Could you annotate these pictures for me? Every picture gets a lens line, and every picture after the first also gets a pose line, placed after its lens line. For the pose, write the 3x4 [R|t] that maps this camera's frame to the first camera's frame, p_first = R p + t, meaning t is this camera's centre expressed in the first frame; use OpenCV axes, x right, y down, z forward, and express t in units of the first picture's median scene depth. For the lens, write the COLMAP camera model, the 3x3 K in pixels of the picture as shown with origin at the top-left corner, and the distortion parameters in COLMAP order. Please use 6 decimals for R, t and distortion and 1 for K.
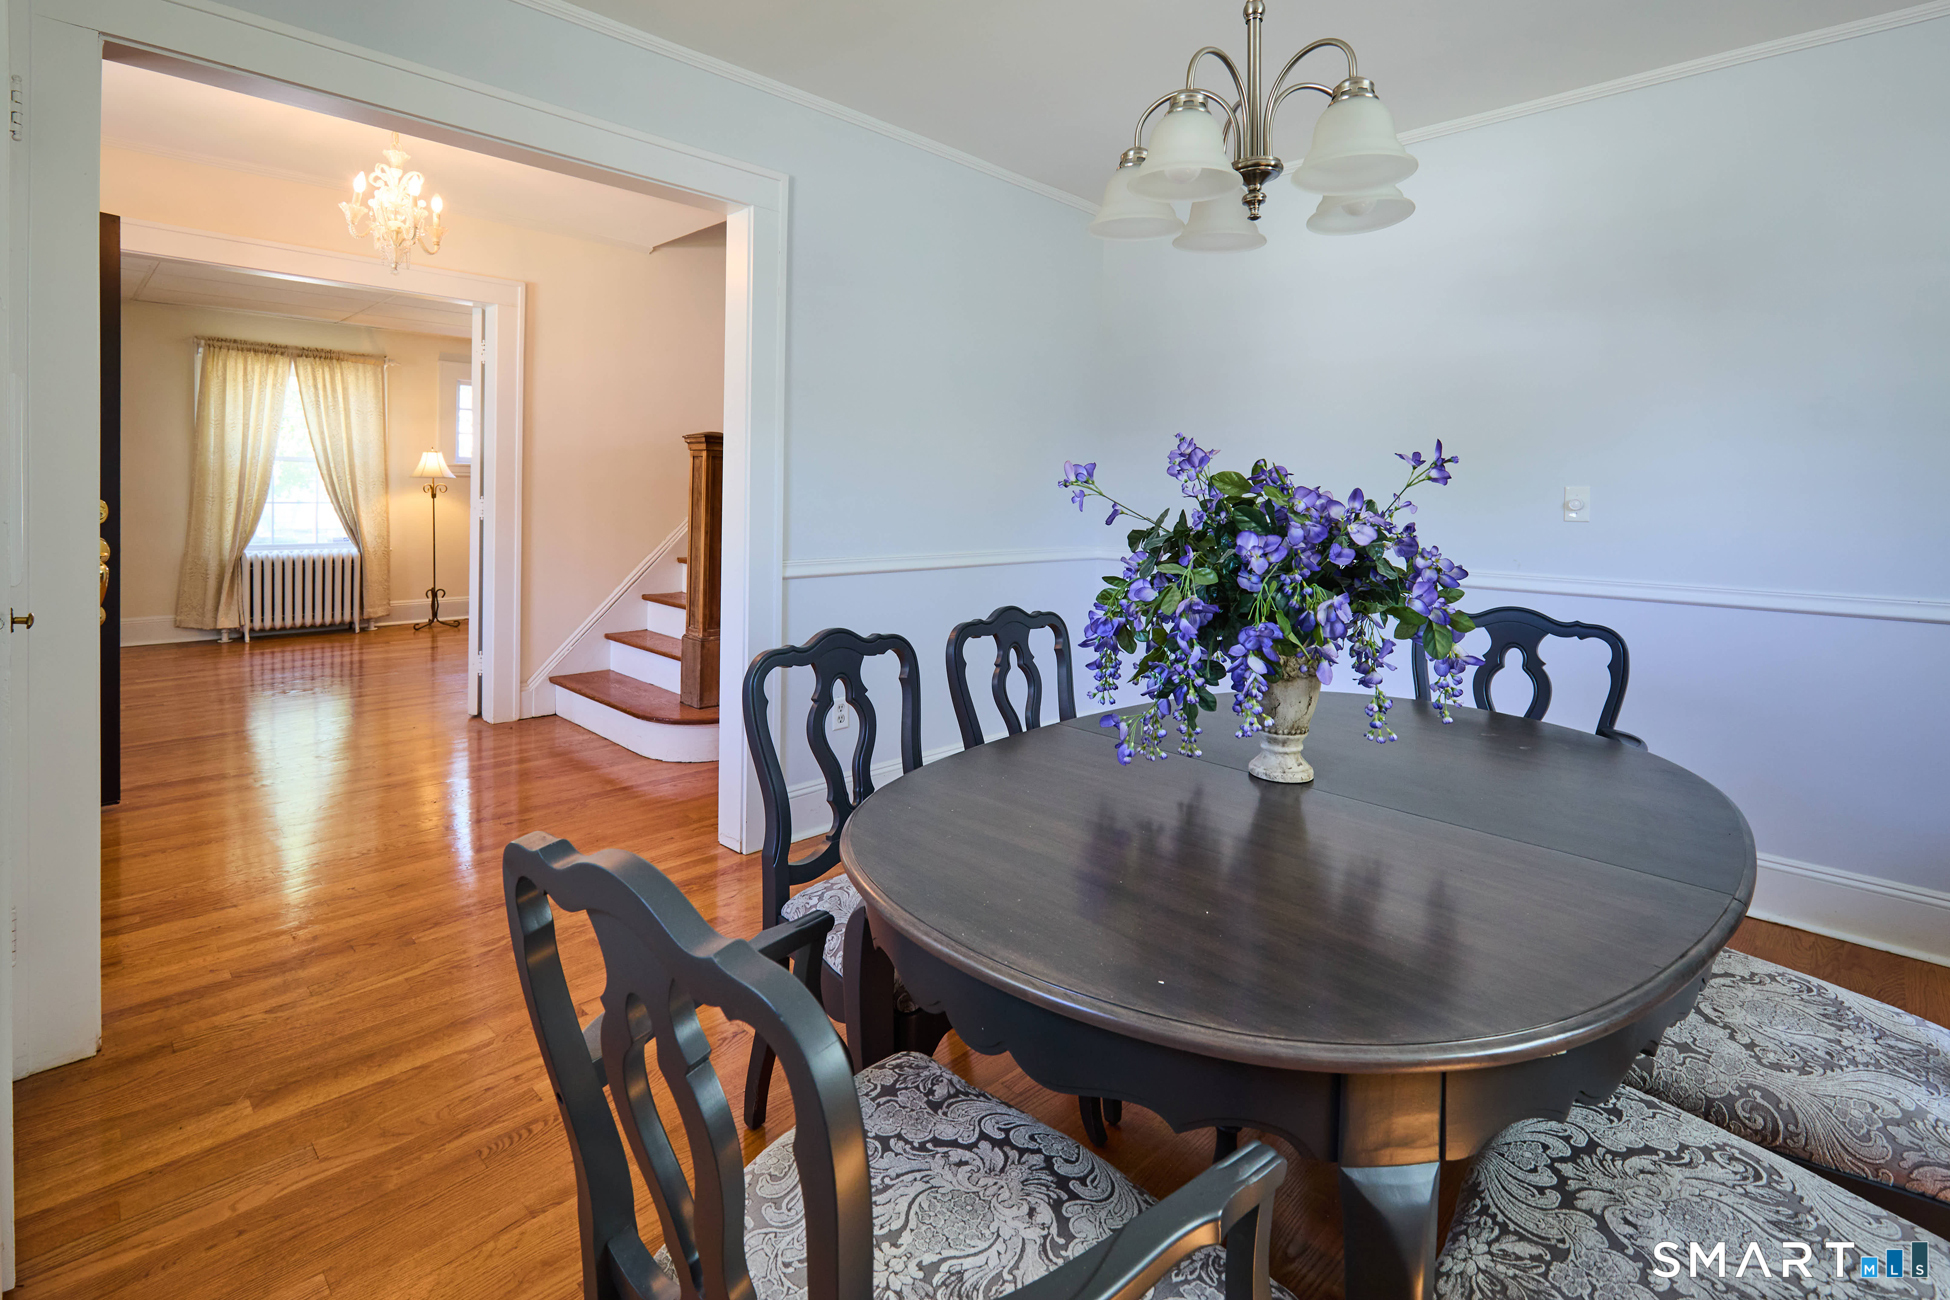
lens RADIAL K [[947.0, 0, 972.5], [0, 947.0, 514.7], [0, 0, 1]] dist [-0.000341, -0.000121]
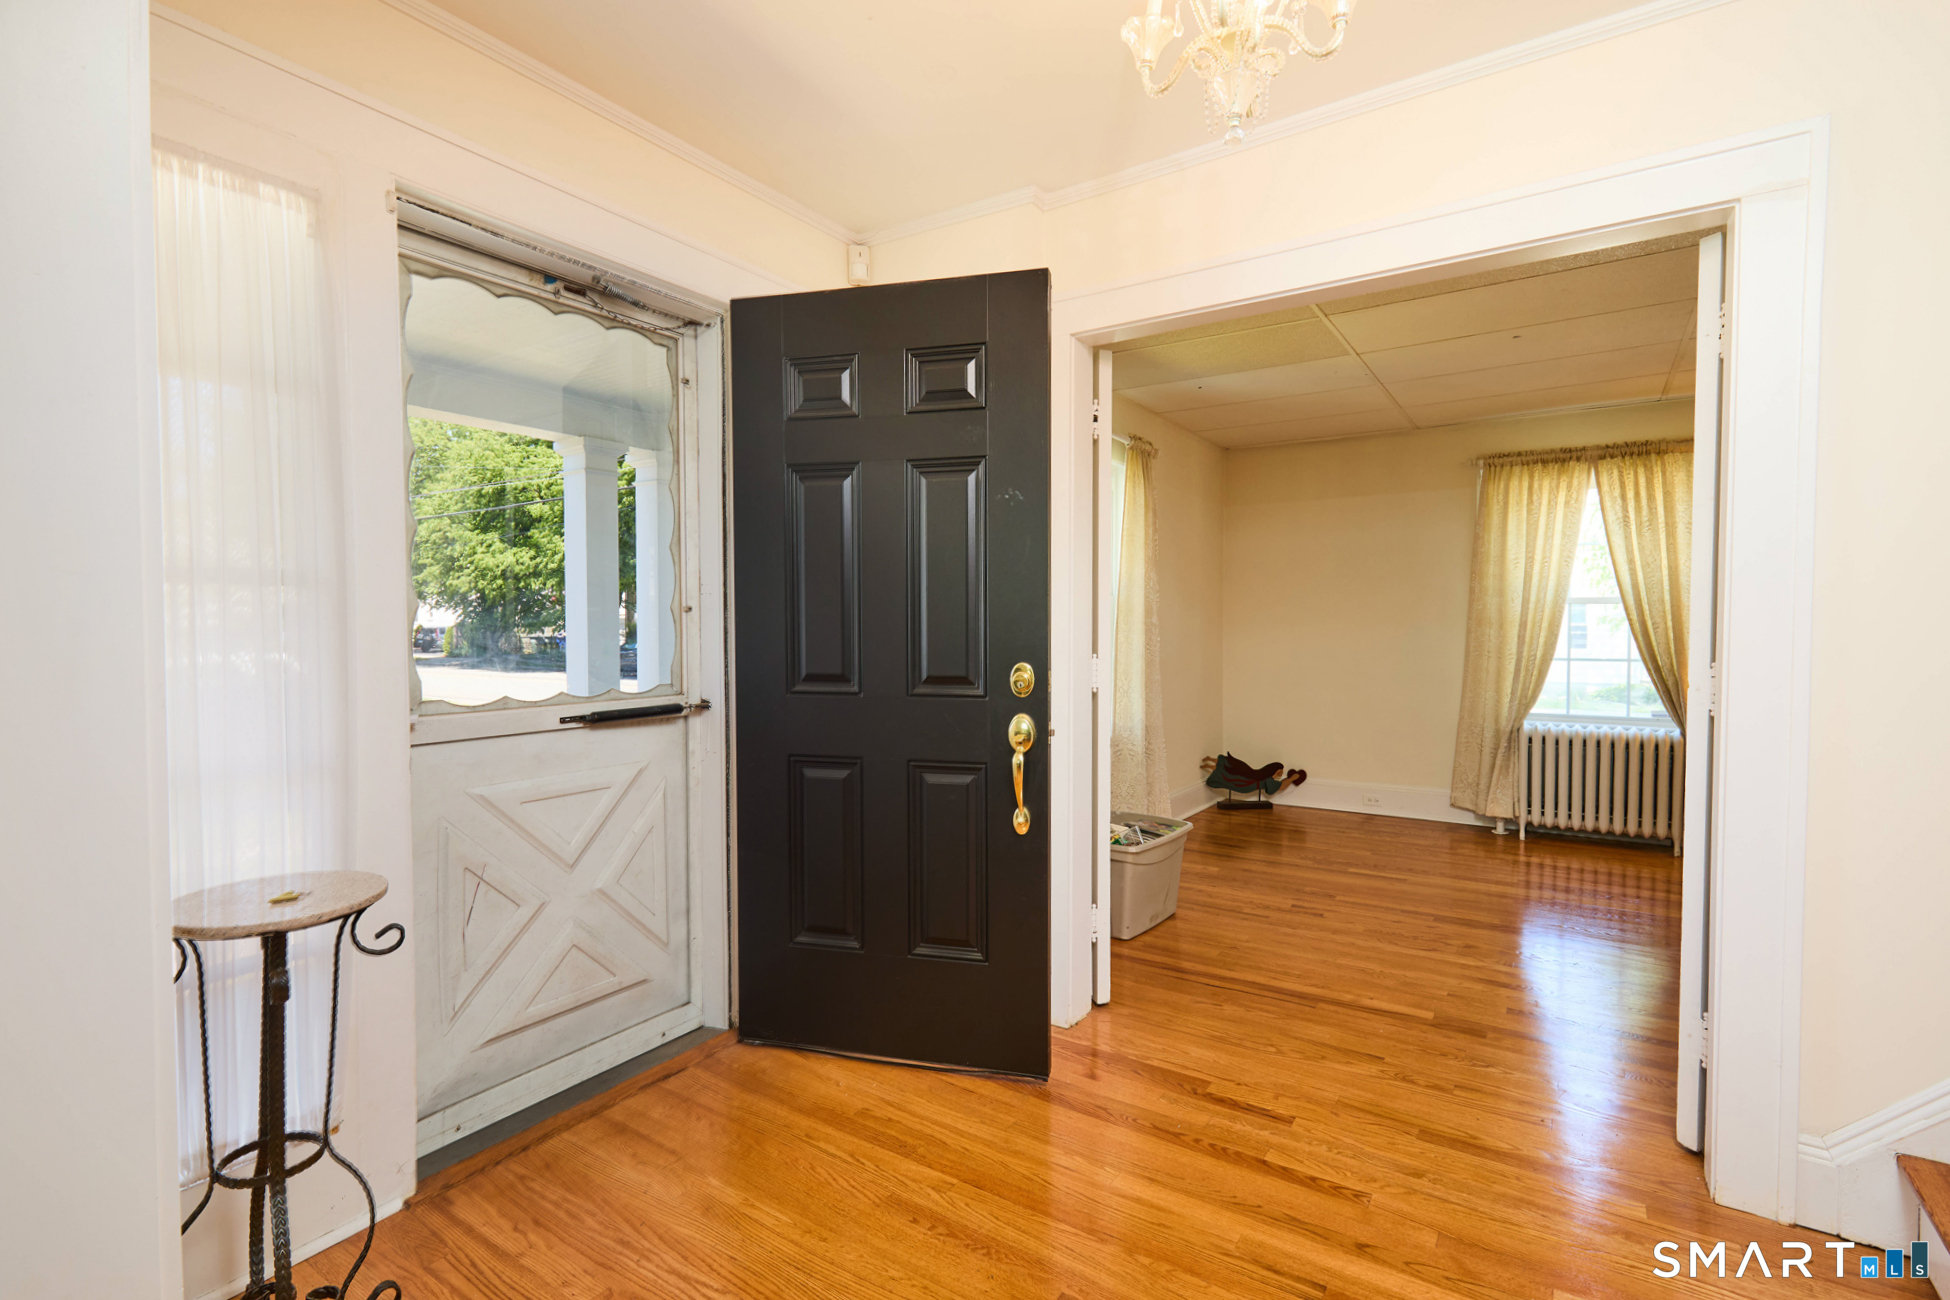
lens RADIAL K [[913.4, 0, 975.0], [0, 913.4, 650.0], [0, 0, 1]] dist [0.003869, 0.000386]
pose [[0.192056, 0.007470, -0.981356, -0.116869], [-0.018467, 0.999821, 0.003997, -0.014788], [0.981210, 0.017355, 0.192159, 0.407756]]
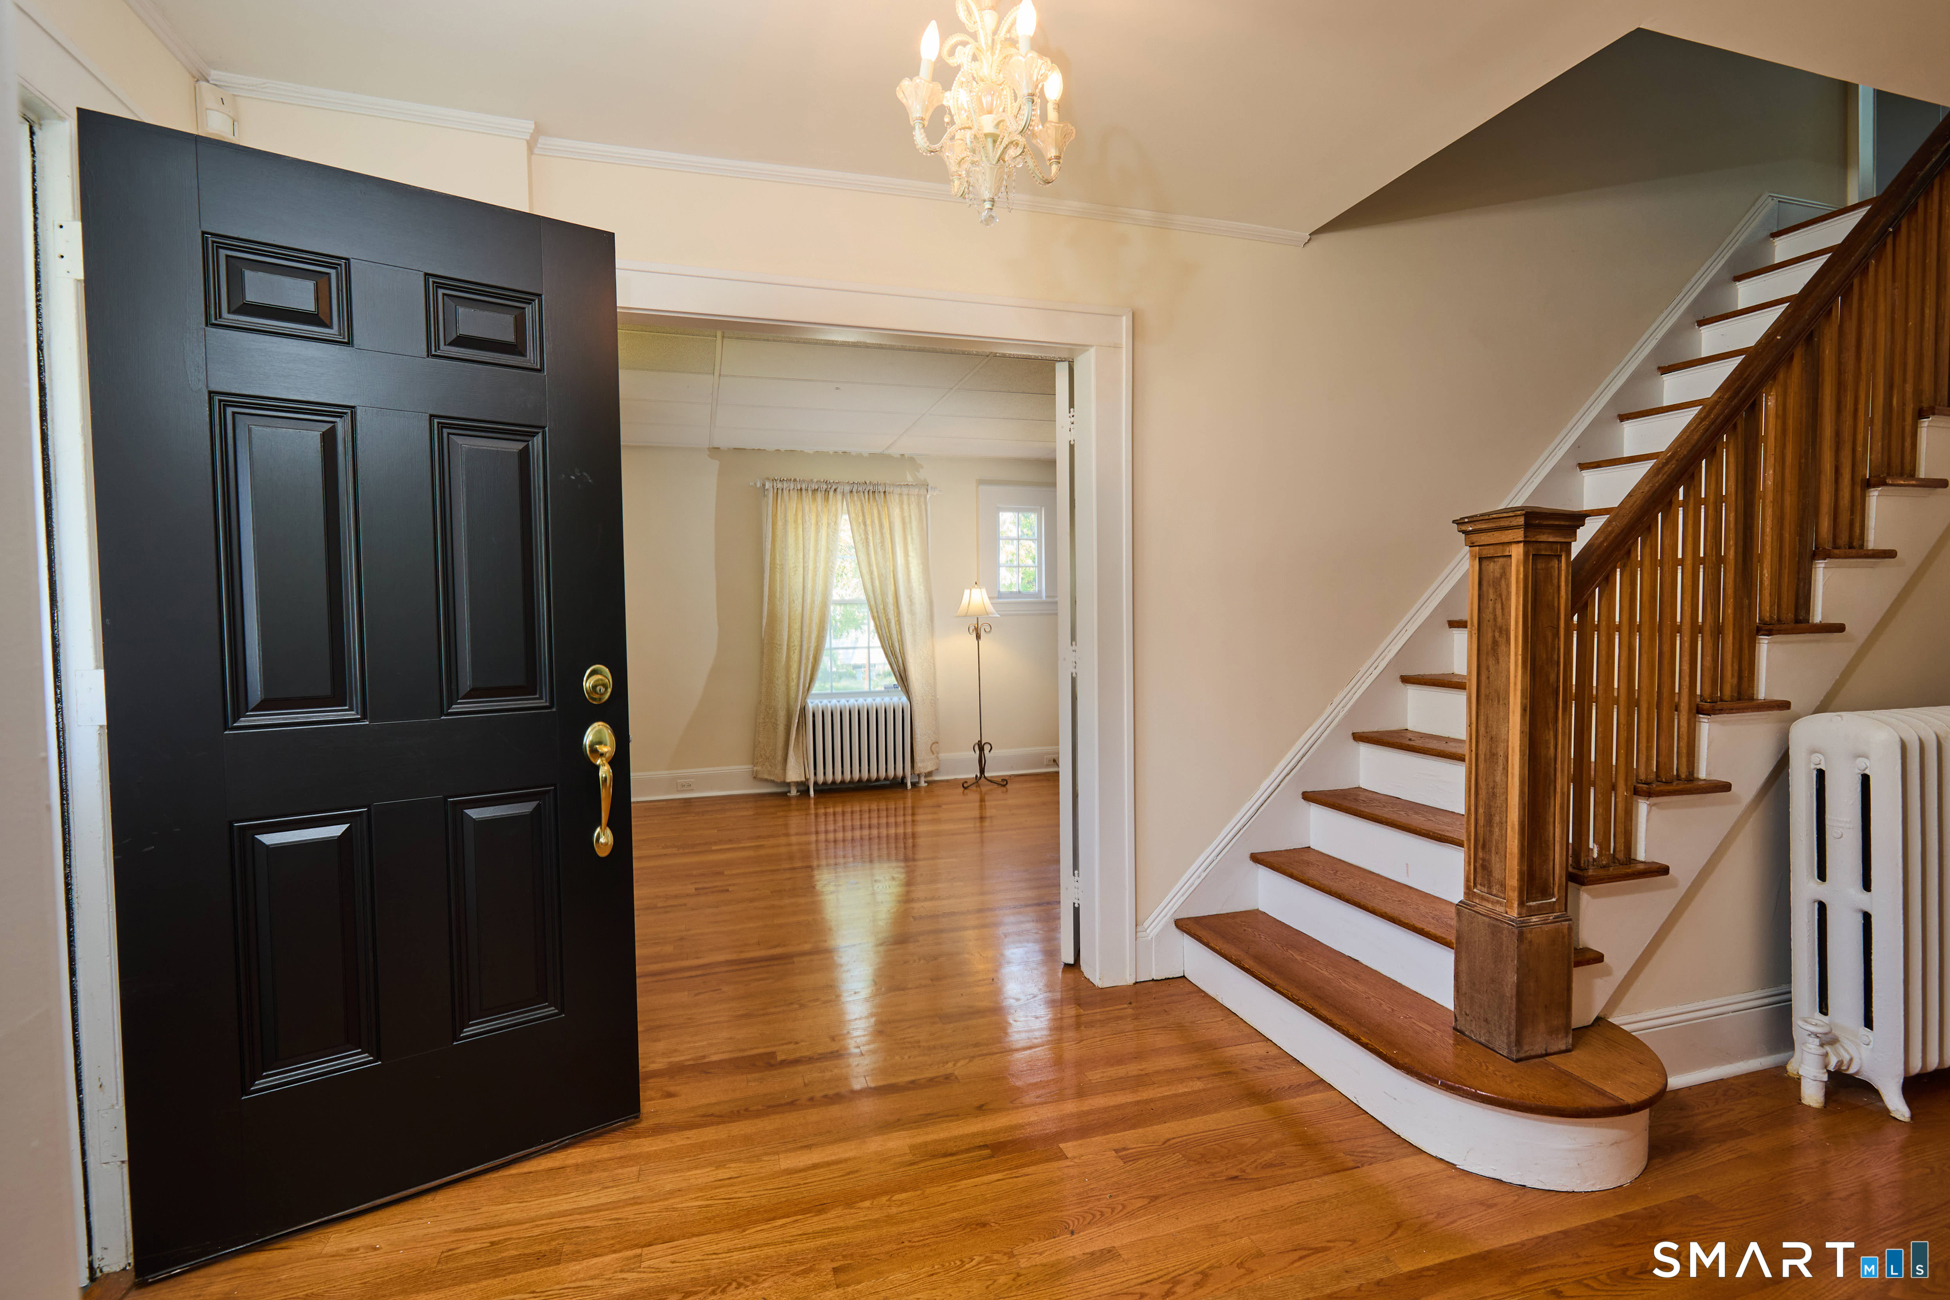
lens RADIAL K [[889.6, 0, 969.6], [0, 889.6, 652.2], [0, 0, 1]] dist [0.000745, -0.000603]
pose [[0.881487, -0.016115, -0.471934, -0.199788], [0.021999, 0.999734, 0.006951, -0.012852], [0.471696, -0.016510, 0.881607, 0.285339]]
